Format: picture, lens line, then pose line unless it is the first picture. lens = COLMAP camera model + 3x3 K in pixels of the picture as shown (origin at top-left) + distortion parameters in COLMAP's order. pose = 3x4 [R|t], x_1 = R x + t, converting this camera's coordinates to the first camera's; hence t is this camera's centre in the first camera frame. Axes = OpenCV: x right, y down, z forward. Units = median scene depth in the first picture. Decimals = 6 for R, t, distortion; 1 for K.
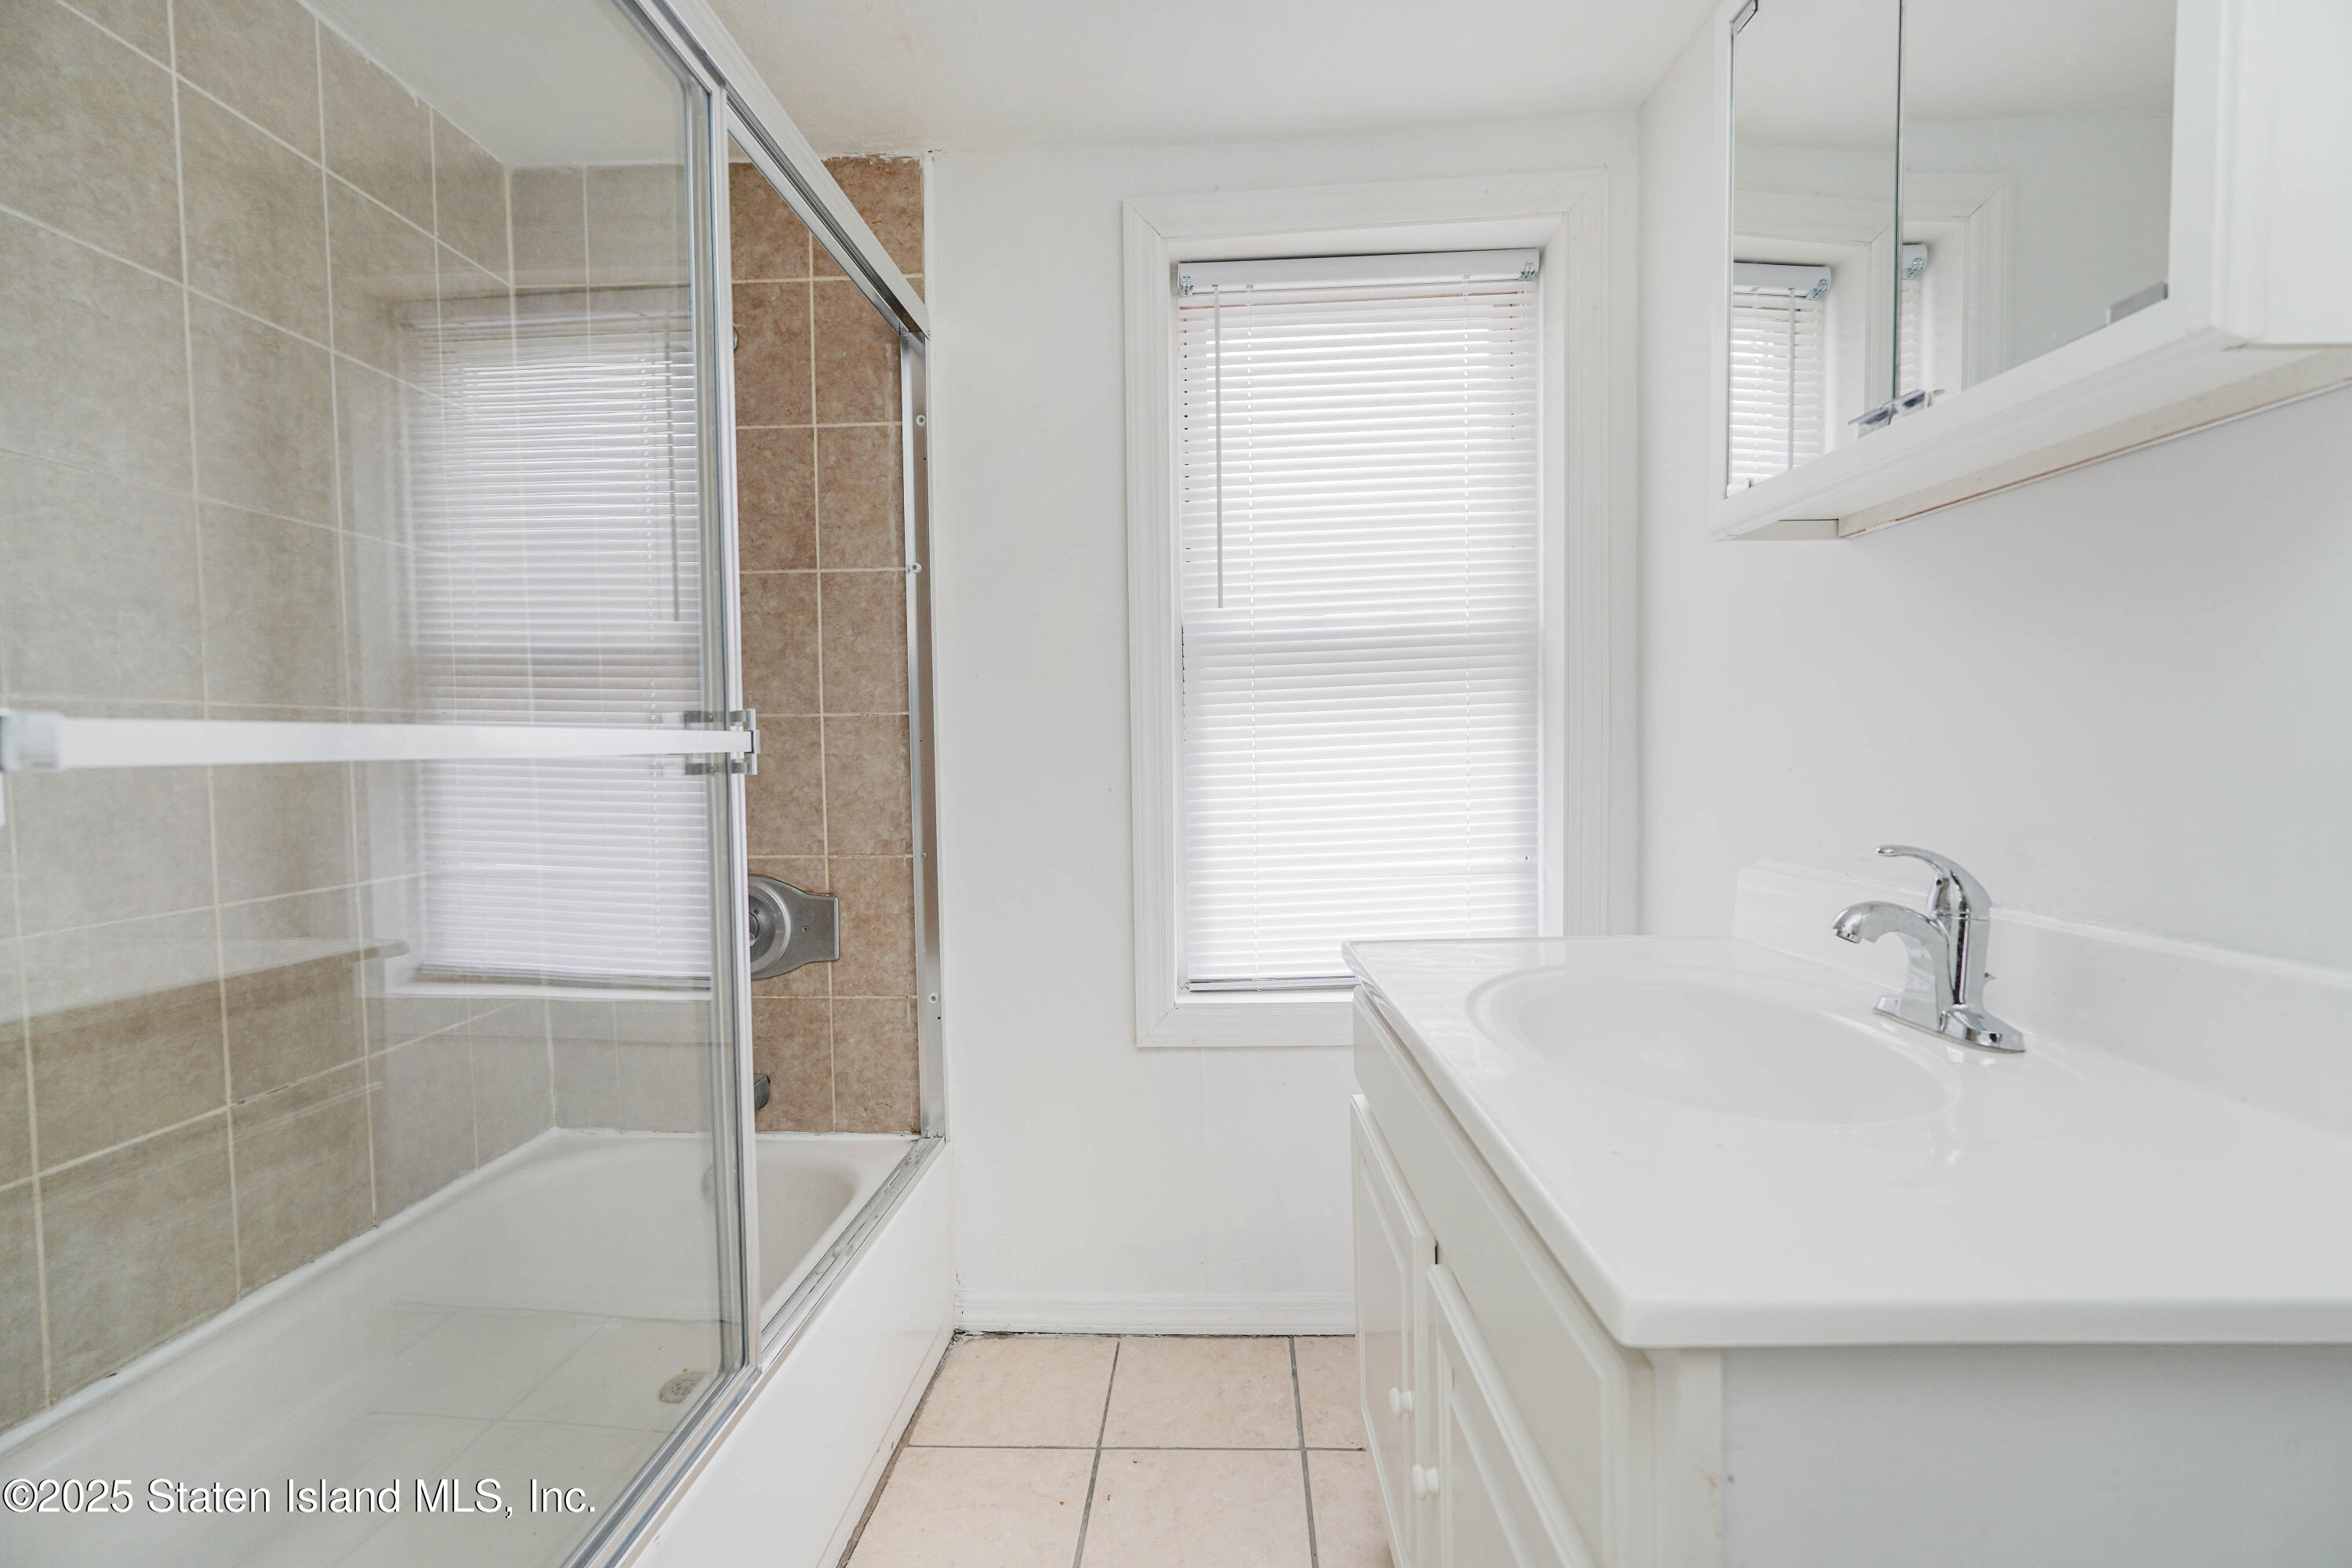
lens RADIAL K [[1034.6, 0, 1176.1], [0, 1034.6, 781.0], [0, 0, 1]] dist [-0.020847, 0.010377]
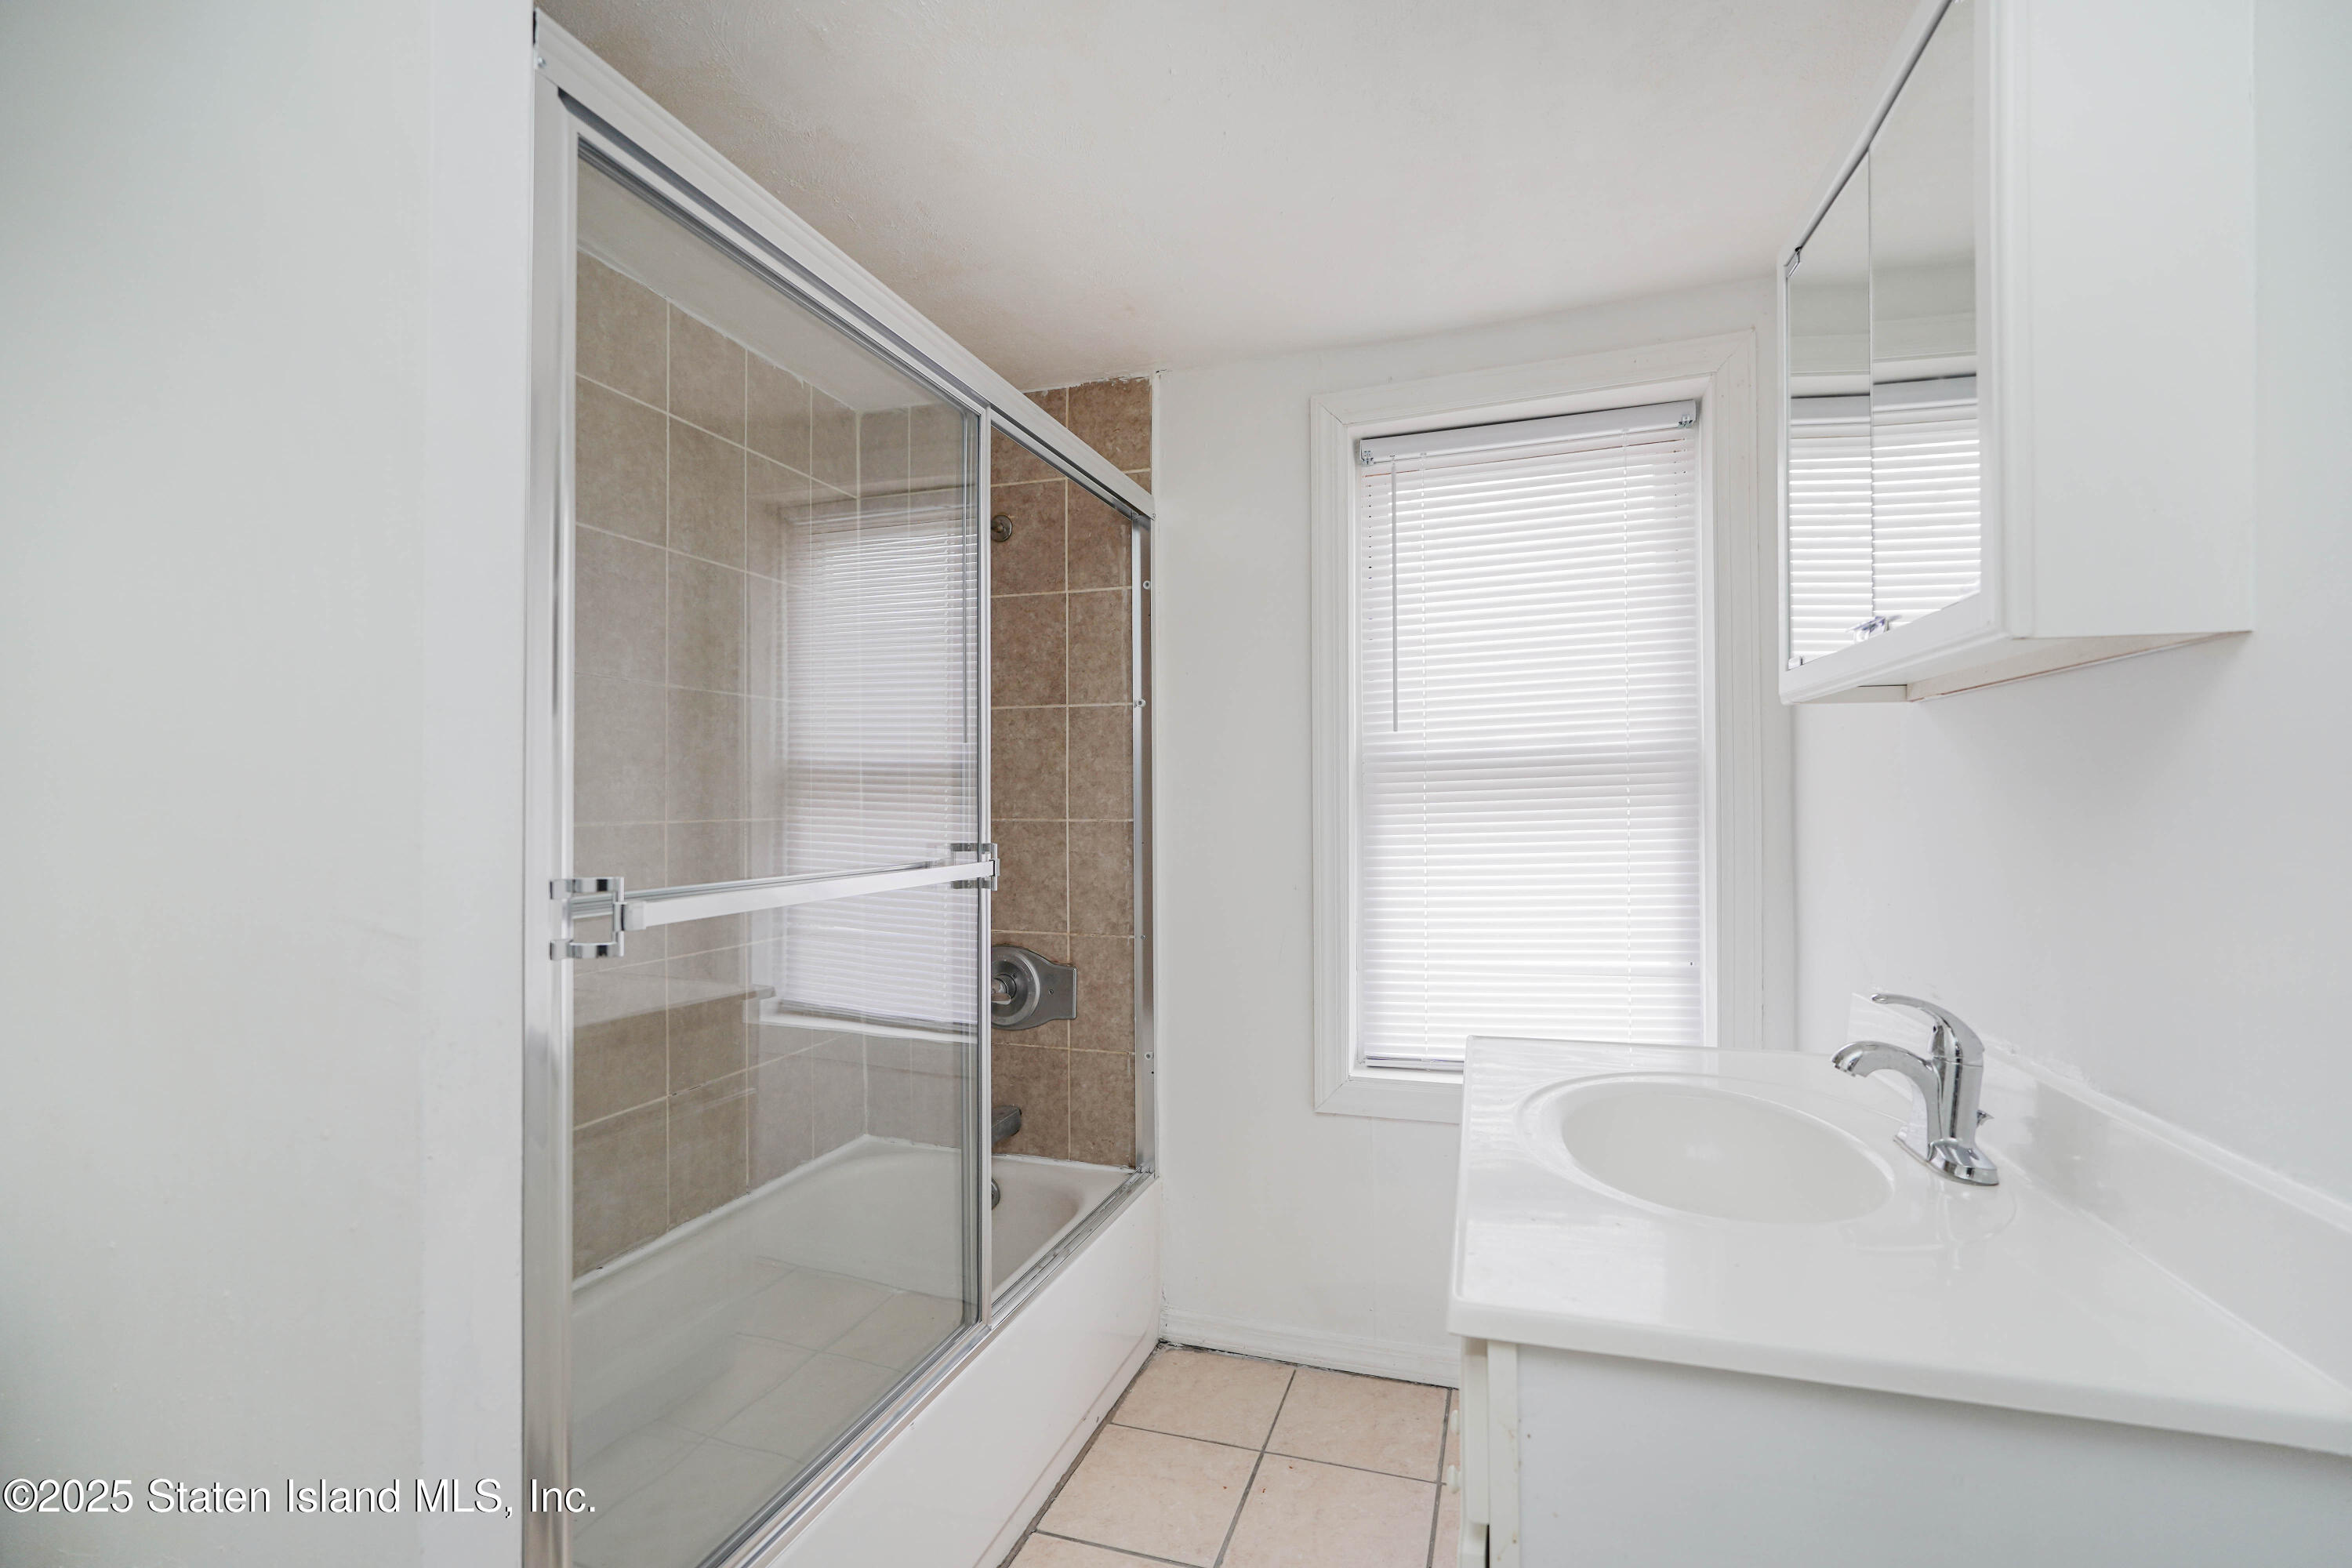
lens RADIAL K [[1034.6, 0, 1176.1], [0, 1034.6, 781.0], [0, 0, 1]] dist [-0.020847, 0.010377]
pose [[0.963671, 0.005431, -0.267036, 0.119430], [-0.018950, 0.998664, -0.048076, -0.054432], [0.266418, 0.051390, 0.962487, -0.175444]]
